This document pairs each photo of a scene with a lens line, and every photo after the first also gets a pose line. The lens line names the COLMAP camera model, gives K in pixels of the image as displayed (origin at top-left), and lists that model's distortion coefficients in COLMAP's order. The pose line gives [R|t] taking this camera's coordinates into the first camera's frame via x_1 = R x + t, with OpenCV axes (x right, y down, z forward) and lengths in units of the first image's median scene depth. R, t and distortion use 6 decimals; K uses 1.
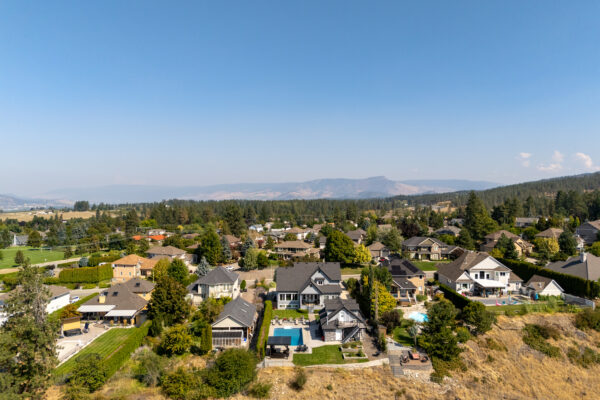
lens RADIAL K [[441.4, 0, 300.0], [0, 441.4, 200.0], [0, 0, 1]] dist [0.077241, -0.075352]
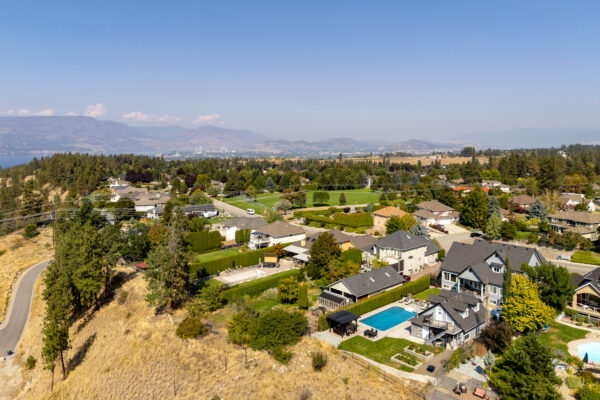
lens RADIAL K [[441.4, 0, 299.8], [0, 441.4, 174.4], [0, 0, 1]] dist [0.073123, -0.064788]
pose [[0.660194, 0.048721, -0.749513, 0.457666], [0.001514, 0.997806, 0.066194, -0.043475], [0.751093, -0.044835, 0.658672, 0.232547]]
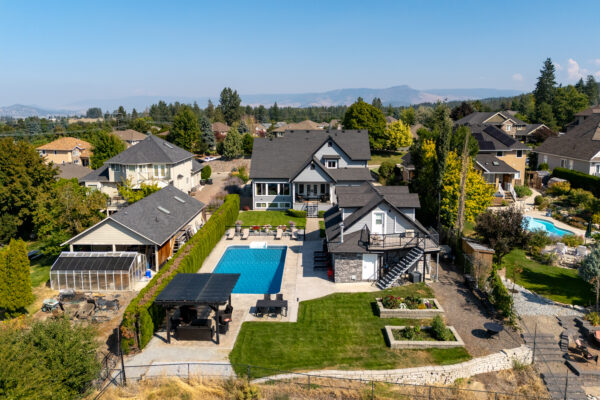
lens RADIAL K [[441.4, 0, 299.8], [0, 441.4, 174.4], [0, 0, 1]] dist [0.073123, -0.064788]
pose [[0.998980, 0.002677, -0.045069, 0.035038], [0.003655, 0.990167, 0.139842, 0.138106], [0.045000, -0.139865, 0.989148, 0.513873]]
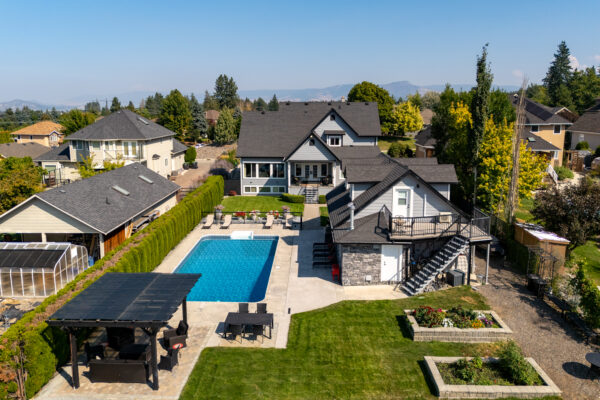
lens RADIAL K [[441.4, 0, 299.8], [0, 441.4, 174.4], [0, 0, 1]] dist [0.073123, -0.064788]
pose [[0.998981, 0.004276, -0.044925, 0.034251], [0.002482, 0.988787, 0.149309, 0.170793], [0.045059, -0.149268, 0.987770, 0.605838]]
